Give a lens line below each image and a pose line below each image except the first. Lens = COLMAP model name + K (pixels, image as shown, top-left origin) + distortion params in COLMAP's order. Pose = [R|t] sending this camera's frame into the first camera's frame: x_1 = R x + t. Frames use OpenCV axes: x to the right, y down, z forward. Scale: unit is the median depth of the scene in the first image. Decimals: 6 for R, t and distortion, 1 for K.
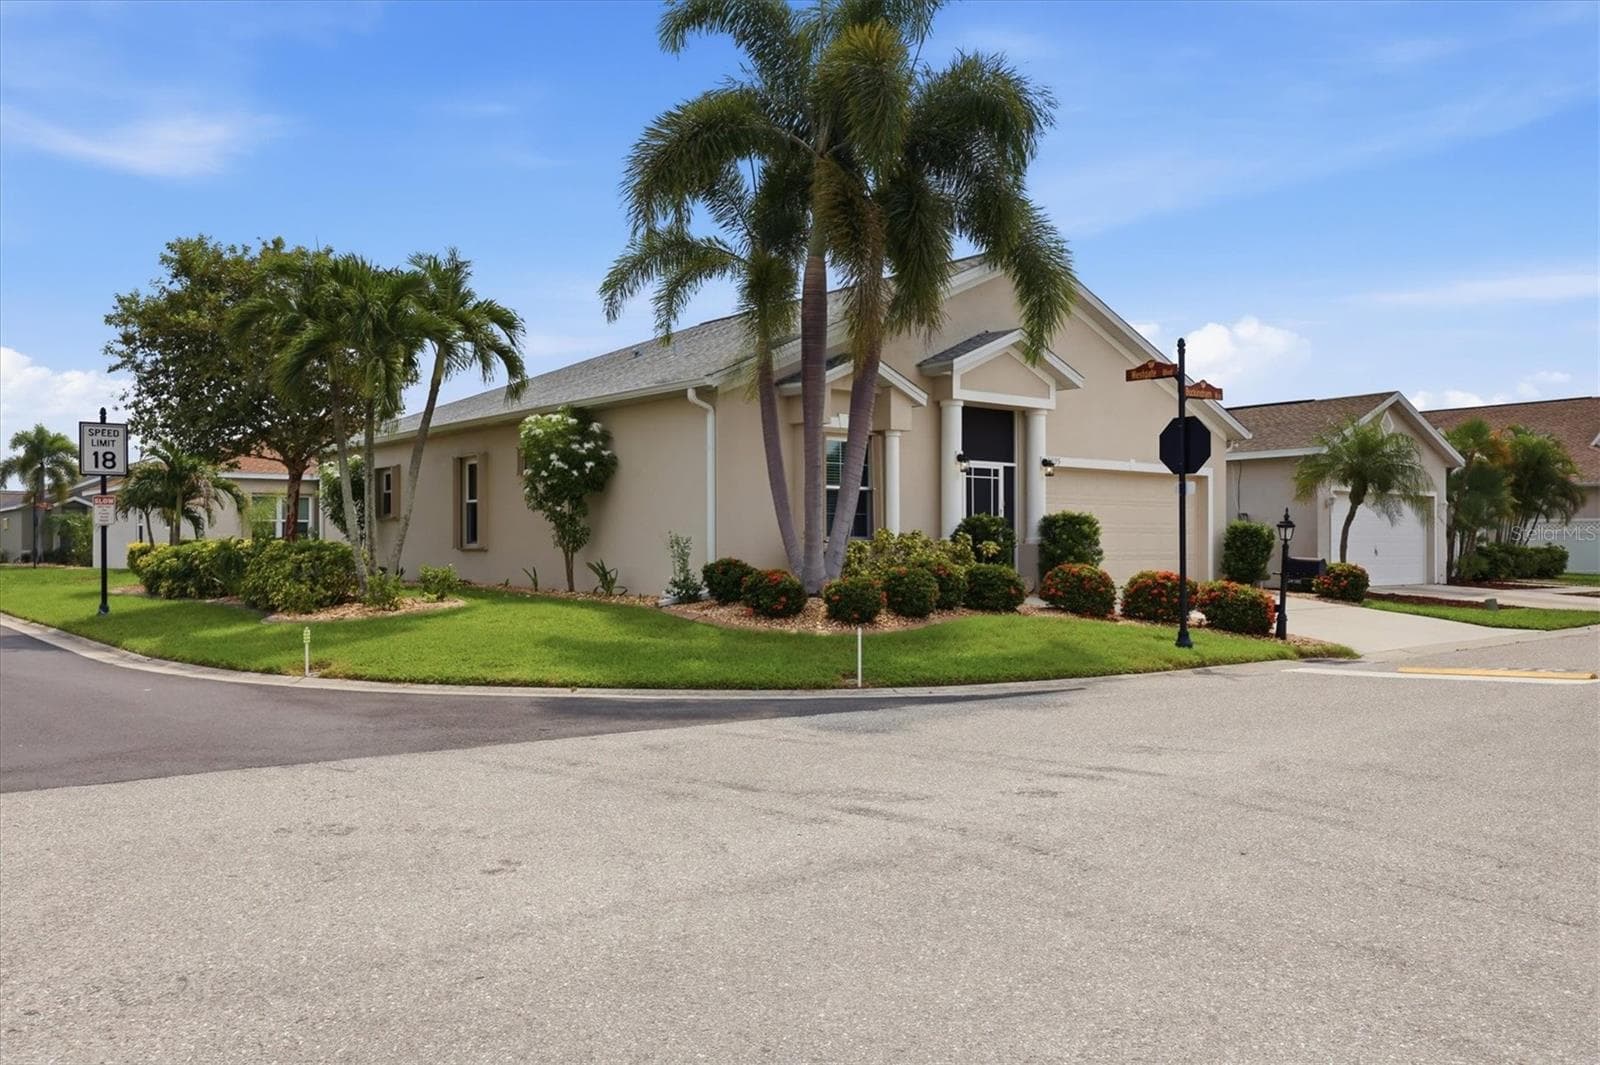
lens RADIAL K [[1405.3, 0, 800.0], [0, 1405.3, 532.5], [0, 0, 1]] dist [-0.001576, -0.000062]
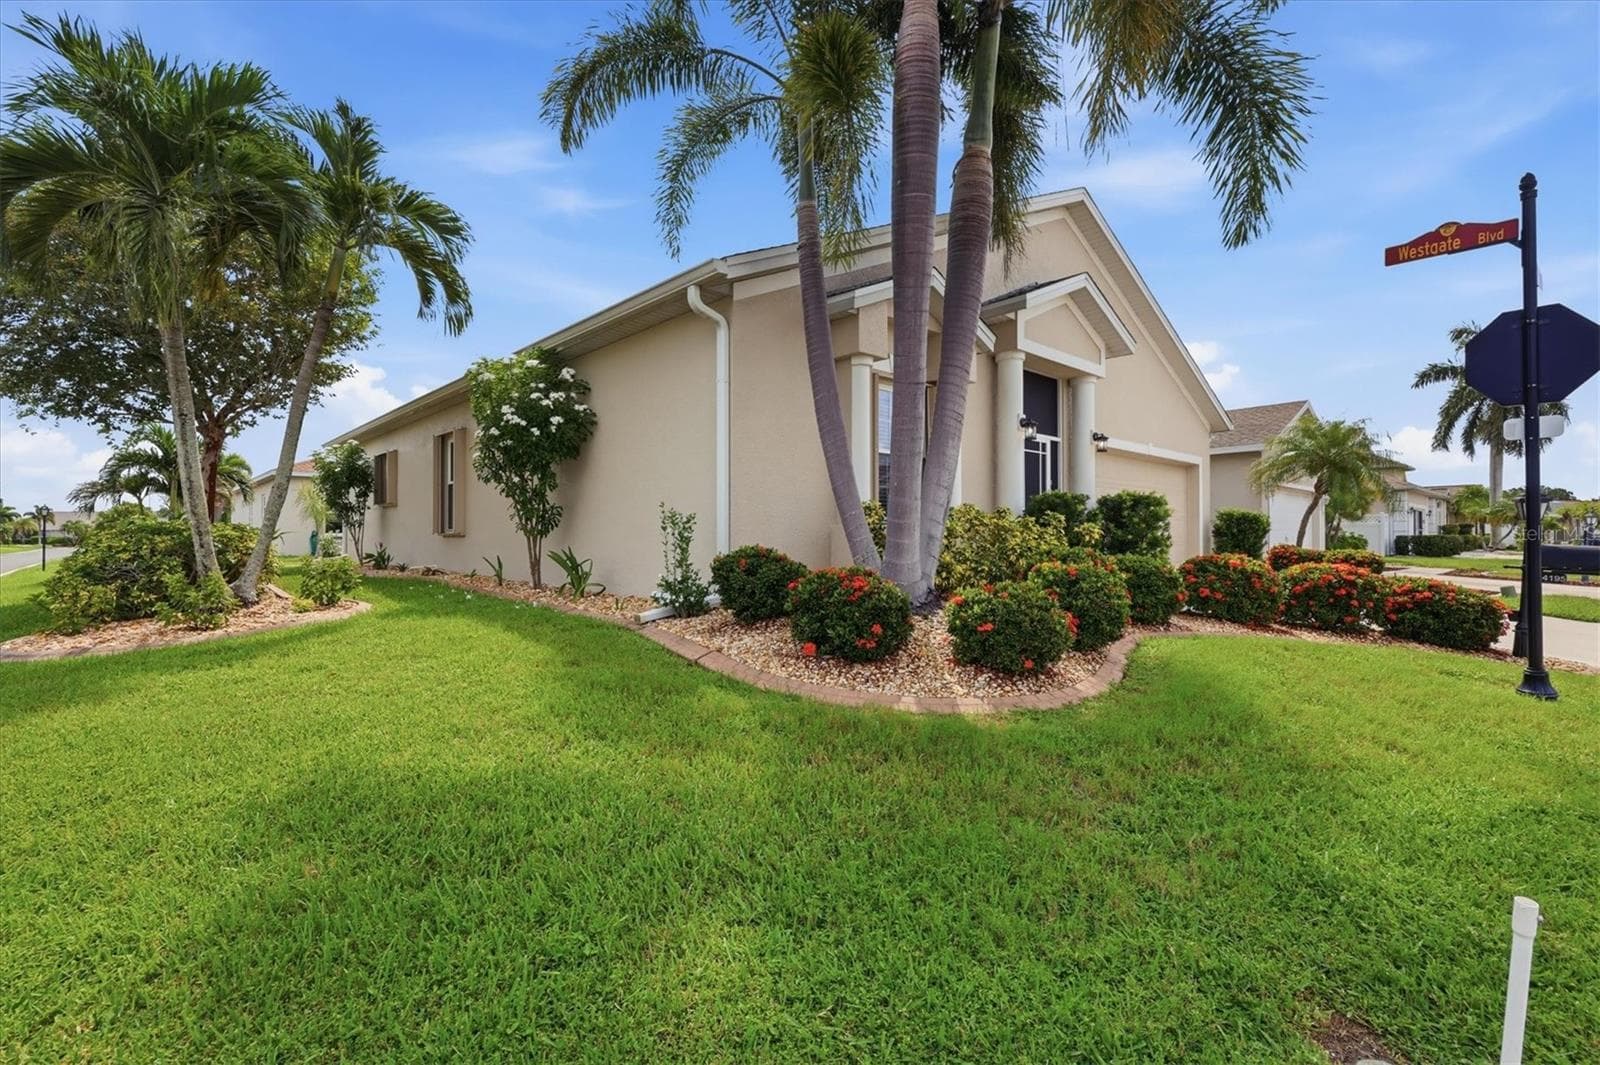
lens RADIAL K [[821.7, 0, 800.0], [0, 821.7, 532.5], [0, 0, 1]] dist [0.000442, 0.000088]
pose [[0.998573, 0.001045, 0.053393, -0.045023], [-0.001345, 0.999984, 0.005577, 0.009262], [-0.053387, -0.005641, 0.998558, 0.576849]]
